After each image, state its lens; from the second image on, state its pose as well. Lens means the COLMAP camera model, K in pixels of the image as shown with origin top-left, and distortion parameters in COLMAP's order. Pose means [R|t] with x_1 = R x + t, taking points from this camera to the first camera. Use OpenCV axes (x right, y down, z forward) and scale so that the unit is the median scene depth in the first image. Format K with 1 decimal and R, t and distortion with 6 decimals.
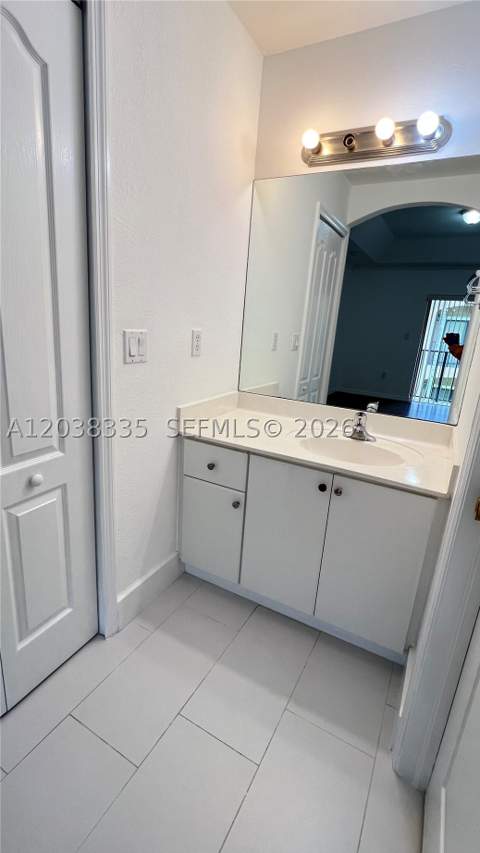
lens RADIAL K [[379.1, 0, 240.3], [0, 379.1, 424.1], [0, 0, 1]] dist [0.001723, 0.000747]
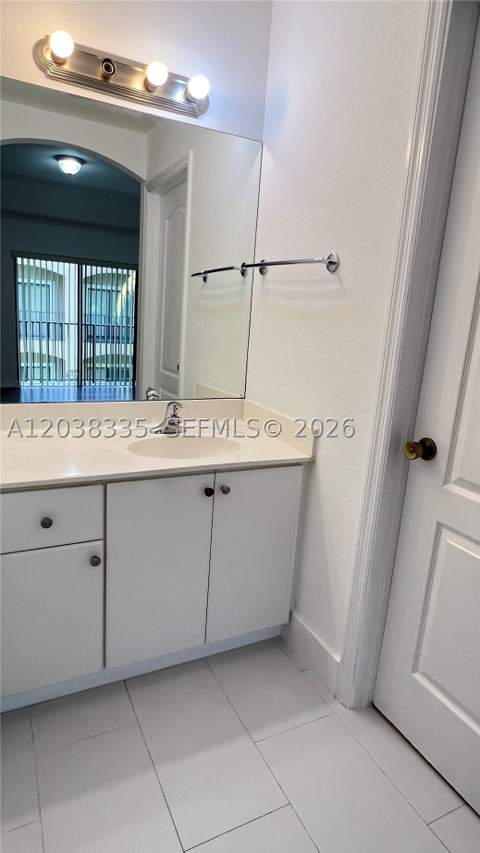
lens RADIAL K [[480.7, 0, 236.8], [0, 480.7, 426.3], [0, 0, 1]] dist [0.018702, 0.000197]
pose [[0.591714, -0.213230, 0.777436, -0.503592], [0.193875, 0.973720, 0.119506, -0.087386], [-0.782488, 0.080012, 0.617504, 0.225581]]
